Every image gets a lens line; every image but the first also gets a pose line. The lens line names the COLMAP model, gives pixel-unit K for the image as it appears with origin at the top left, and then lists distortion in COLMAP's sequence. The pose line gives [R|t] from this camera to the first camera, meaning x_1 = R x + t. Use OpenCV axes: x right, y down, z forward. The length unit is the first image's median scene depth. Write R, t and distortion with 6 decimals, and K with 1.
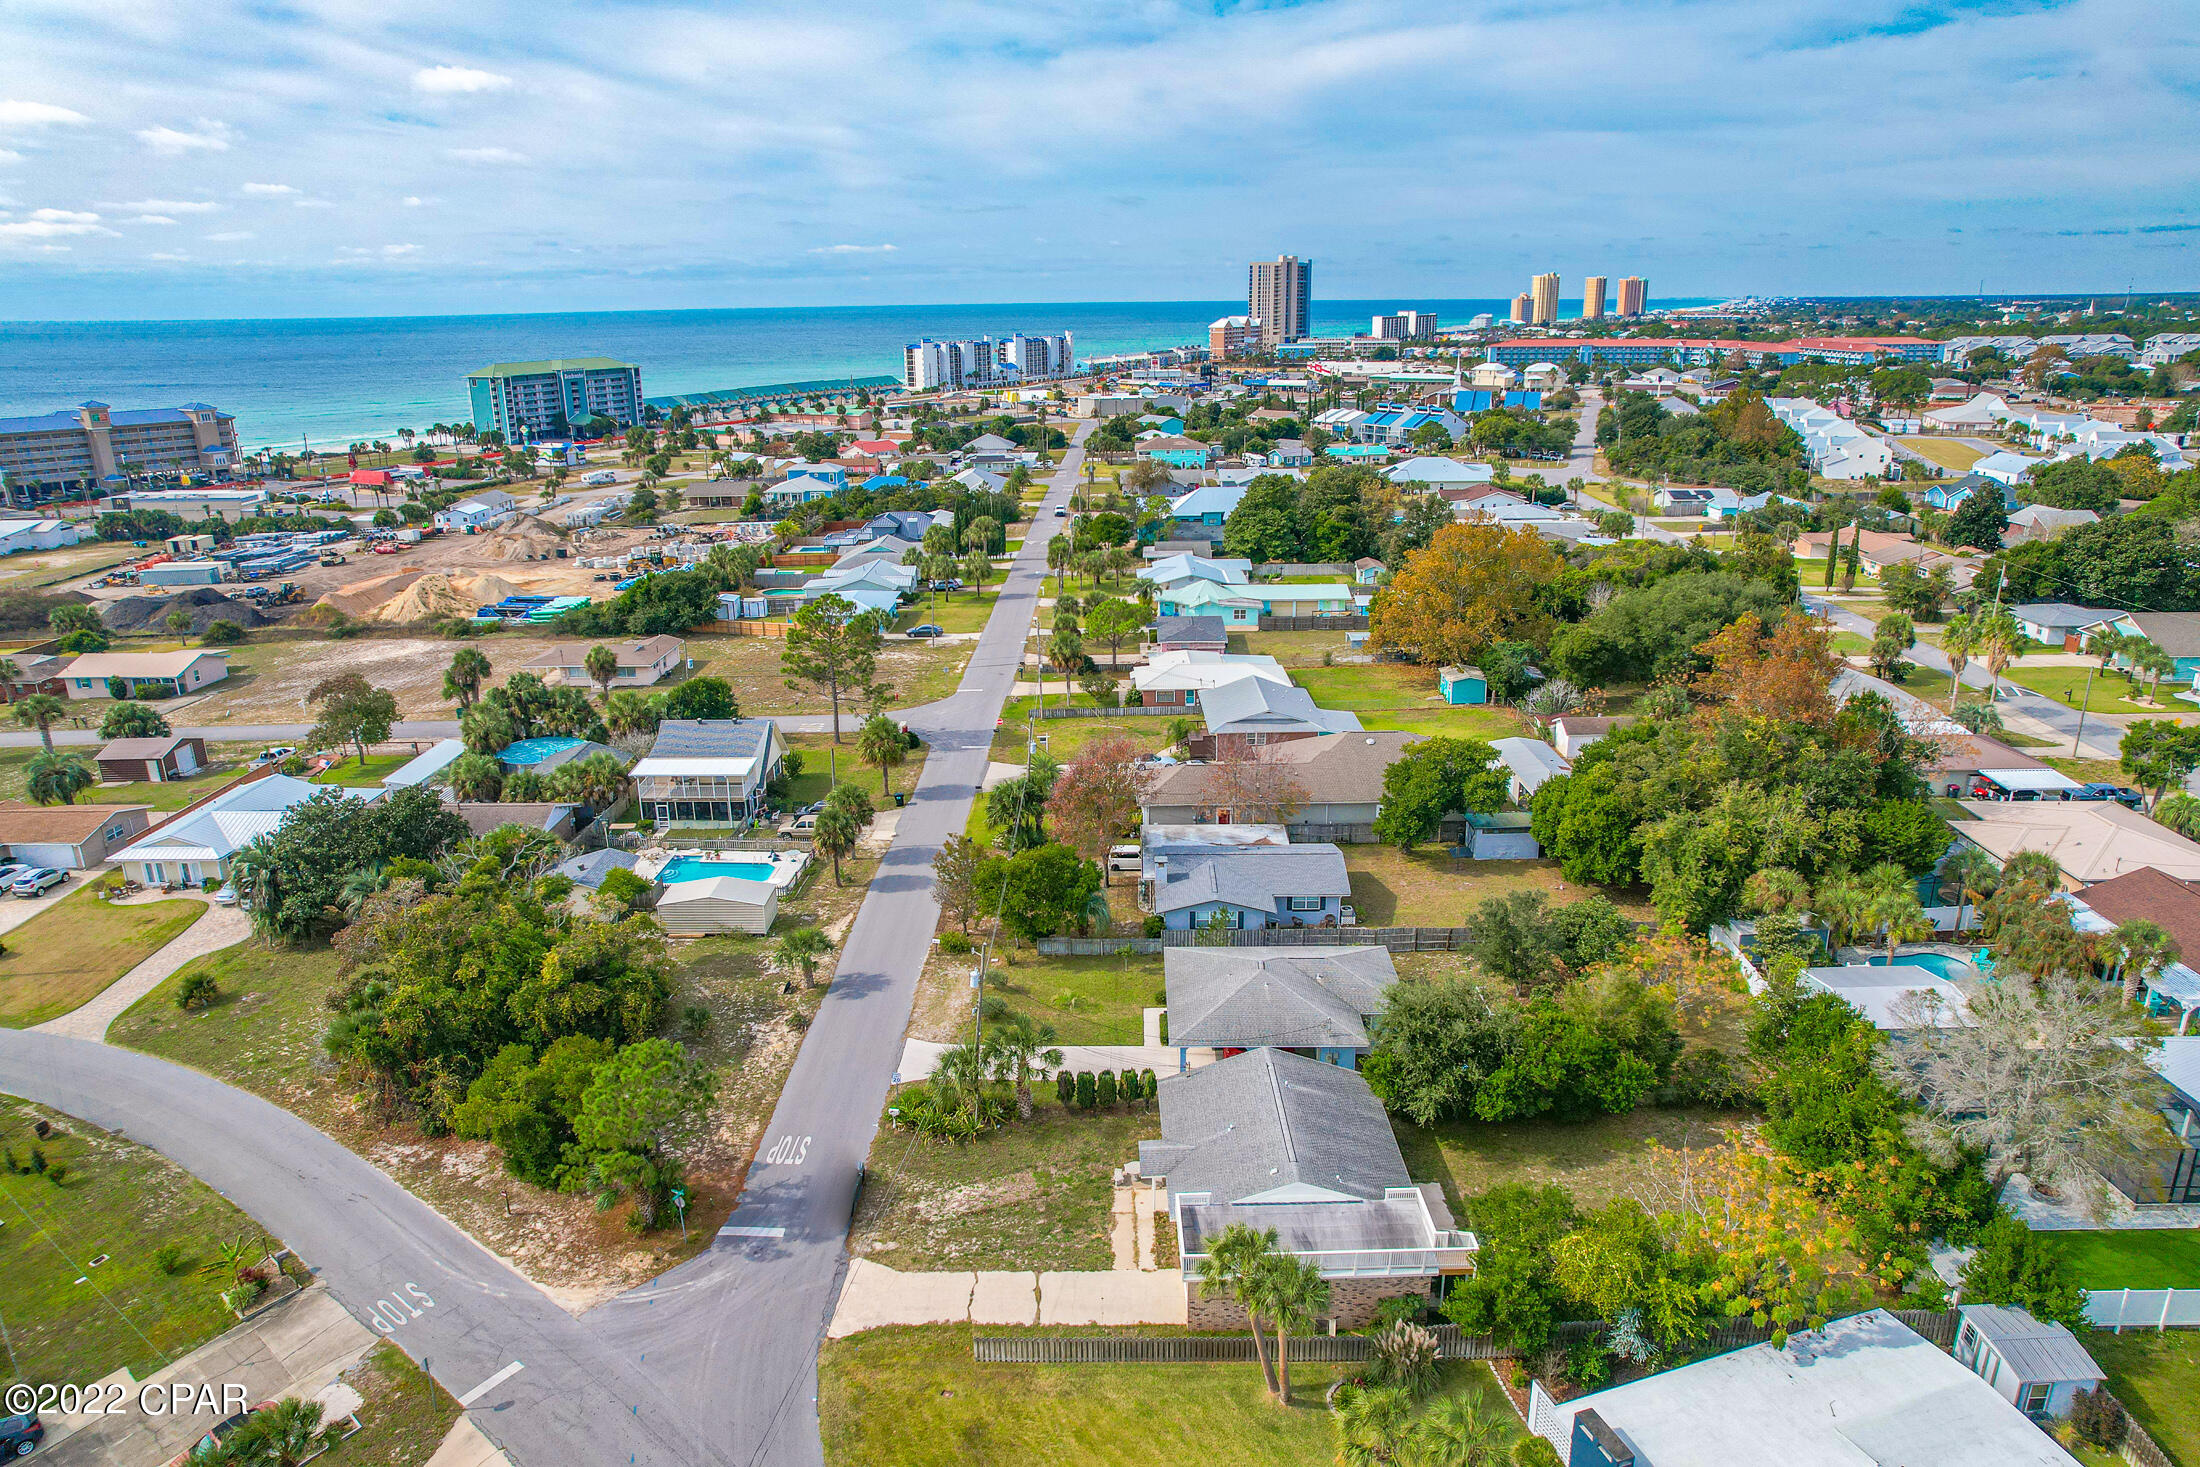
lens RADIAL K [[1404.6, 0, 1108.9], [0, 1404.6, 748.3], [0, 0, 1]] dist [-0.068386, 0.062721]
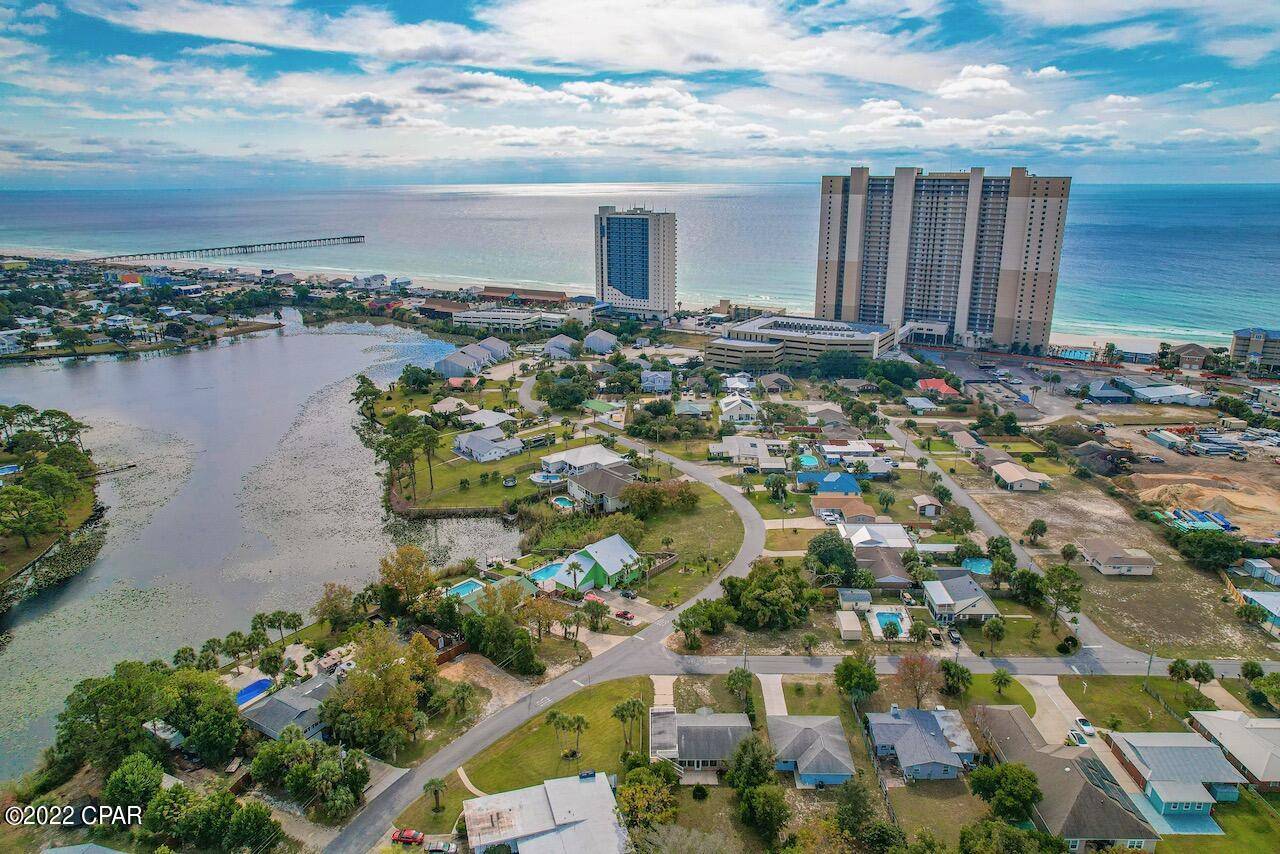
lens RADIAL K [[817.2, 0, 648.1], [0, 817.2, 431.3], [0, 0, 1]] dist [-0.068386, 0.062721]
pose [[-0.014268, 0.308842, -0.951006, 0.902671], [-0.306172, 0.904068, 0.298192, -0.467353], [0.951869, 0.295426, 0.081660, 0.254250]]
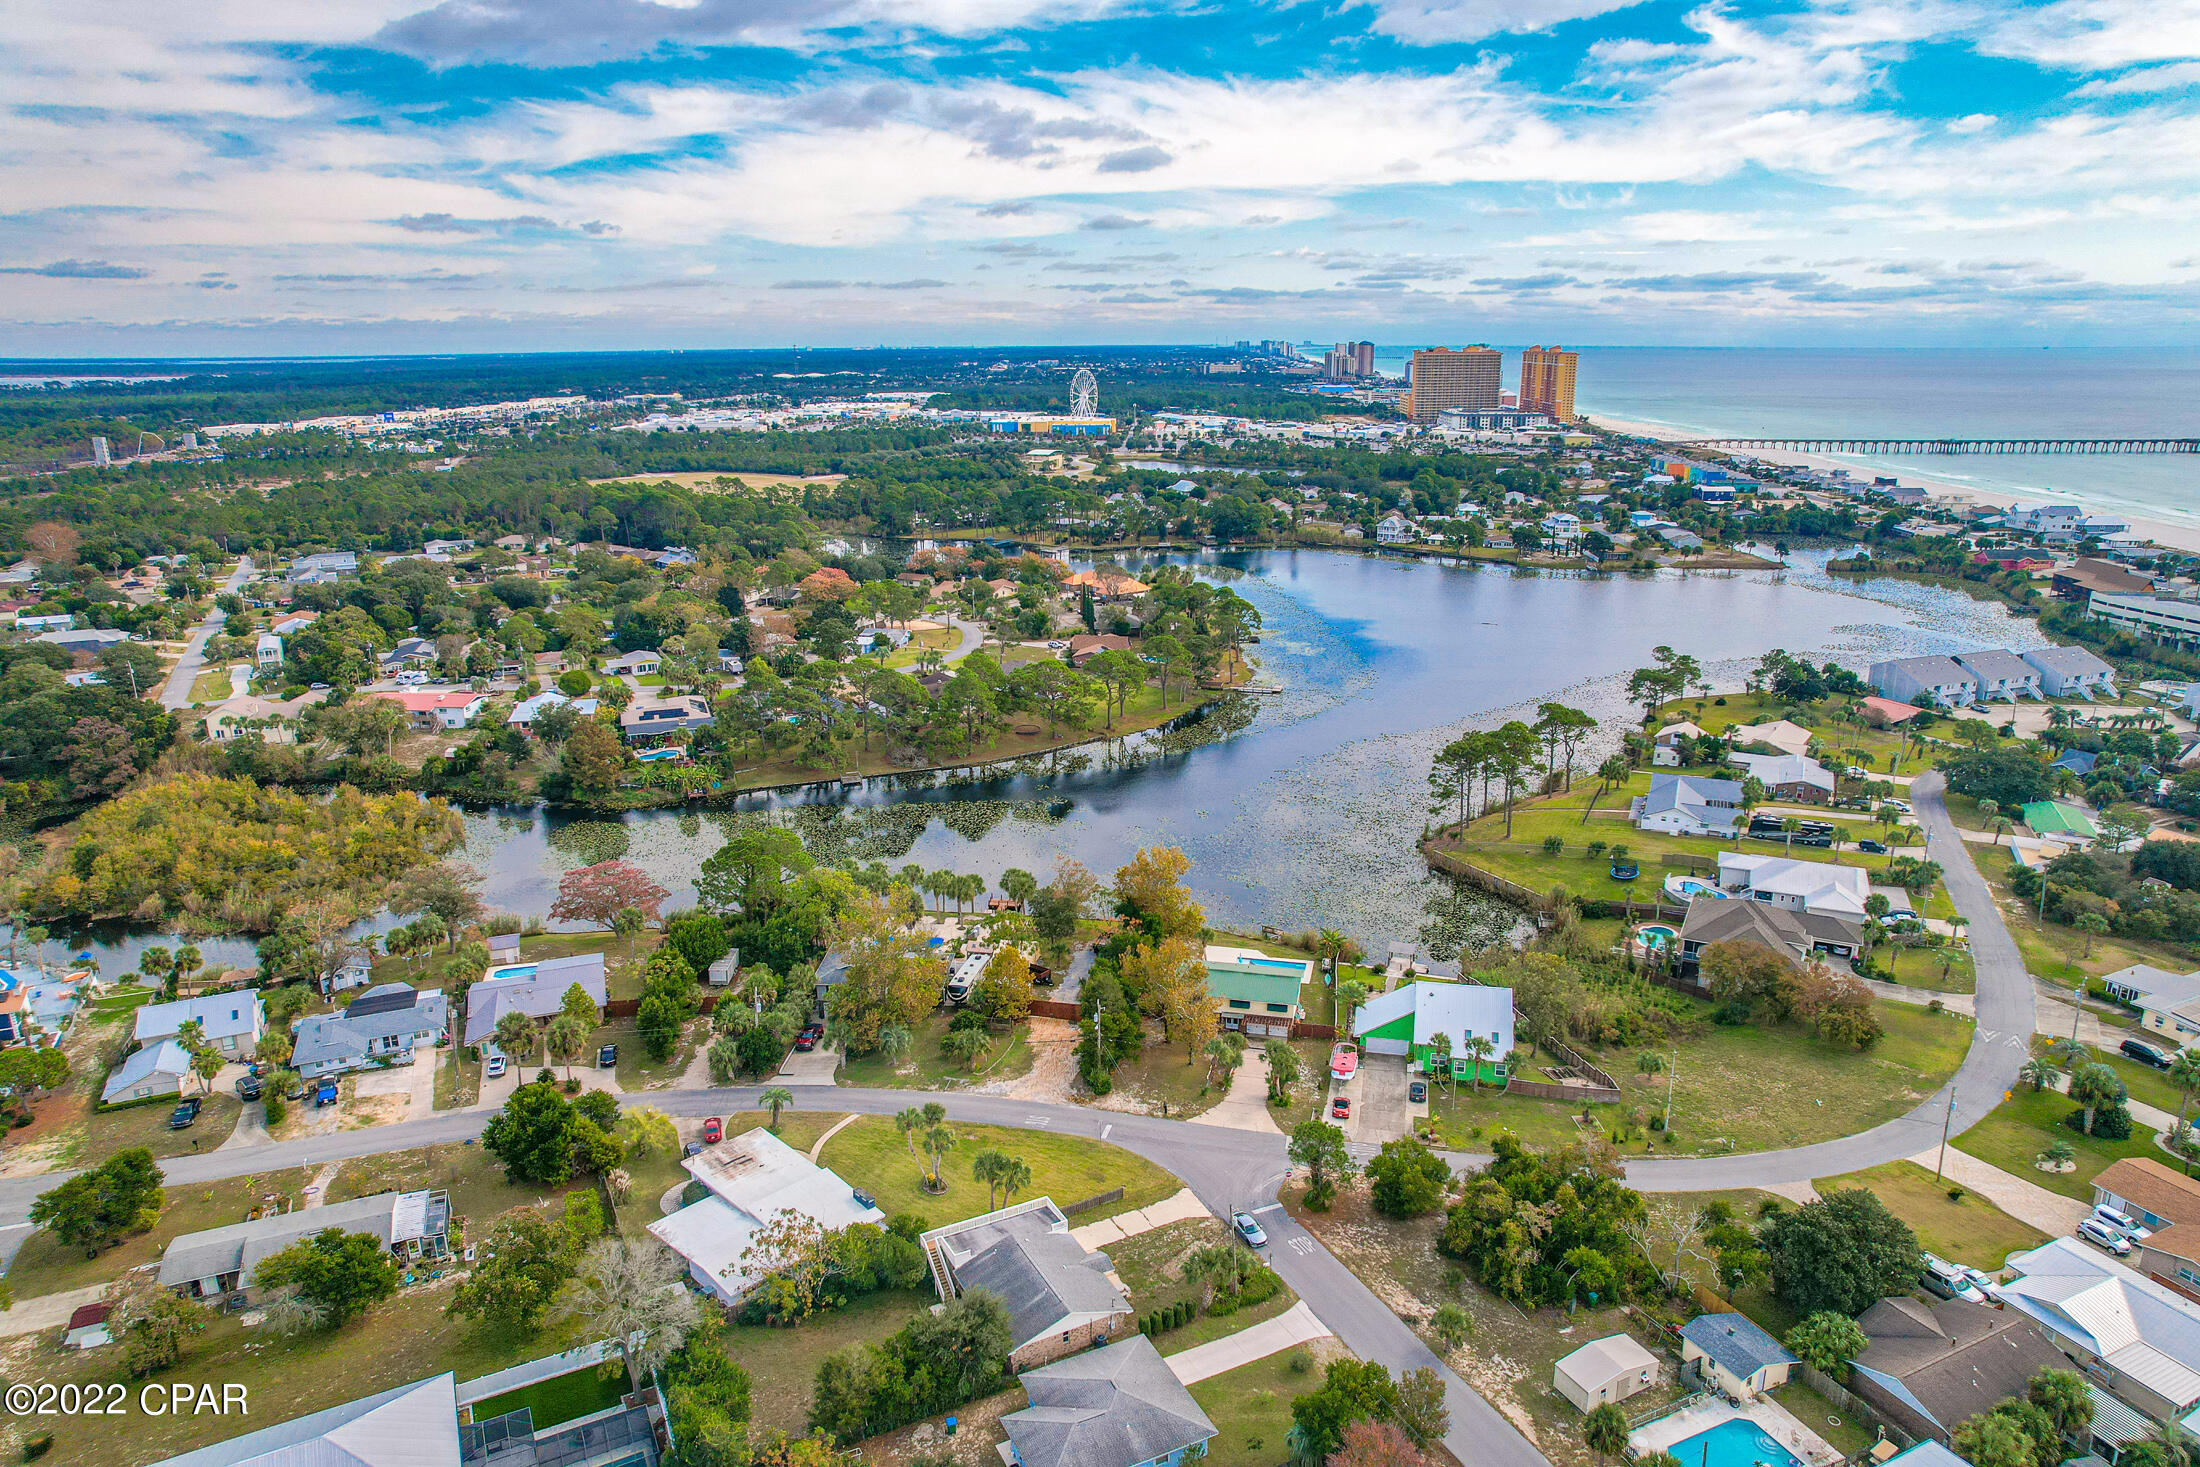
lens RADIAL K [[1404.6, 0, 1118.2], [0, 1404.6, 750.7], [0, 0, 1]] dist [-0.068386, 0.062721]
pose [[-0.890425, 0.146248, -0.430993, 0.358651], [-0.124071, 0.833102, 0.539024, -0.639963], [0.437892, 0.533434, -0.723670, 1.015033]]
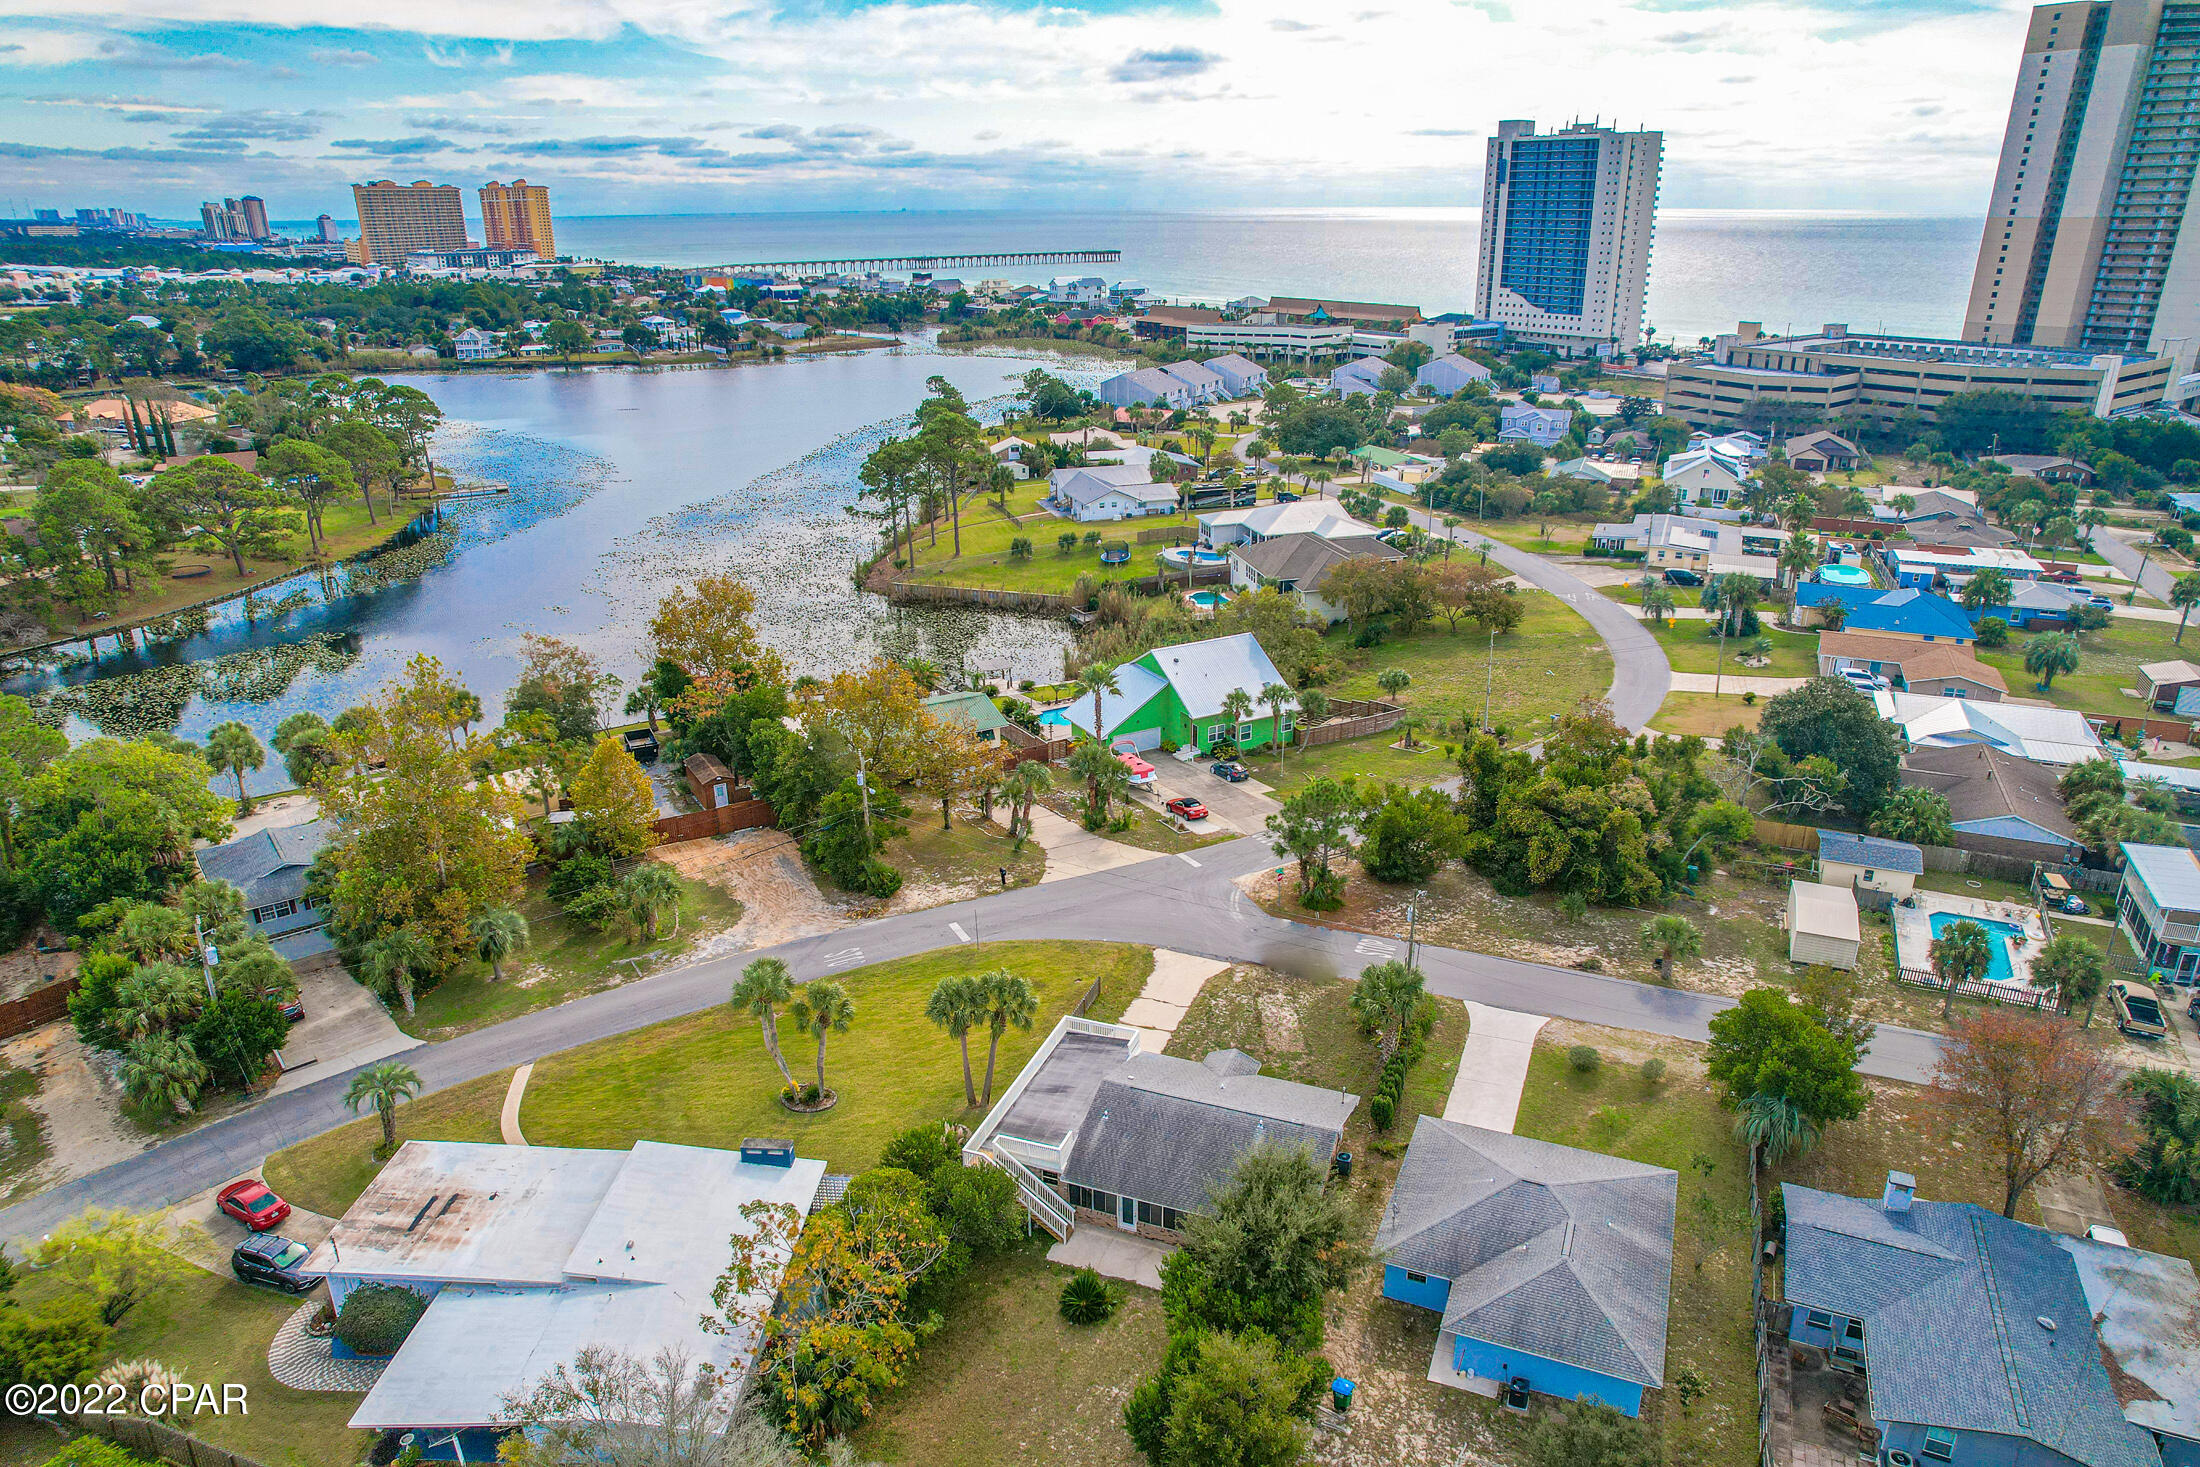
lens RADIAL K [[1404.6, 0, 1113.5], [0, 1404.6, 744.9], [0, 0, 1]] dist [-0.068386, 0.062721]
pose [[-0.369884, 0.351216, -0.860136, 0.477591], [-0.277247, 0.841888, 0.462989, -0.208029], [0.886747, 0.409722, -0.214028, 0.542412]]
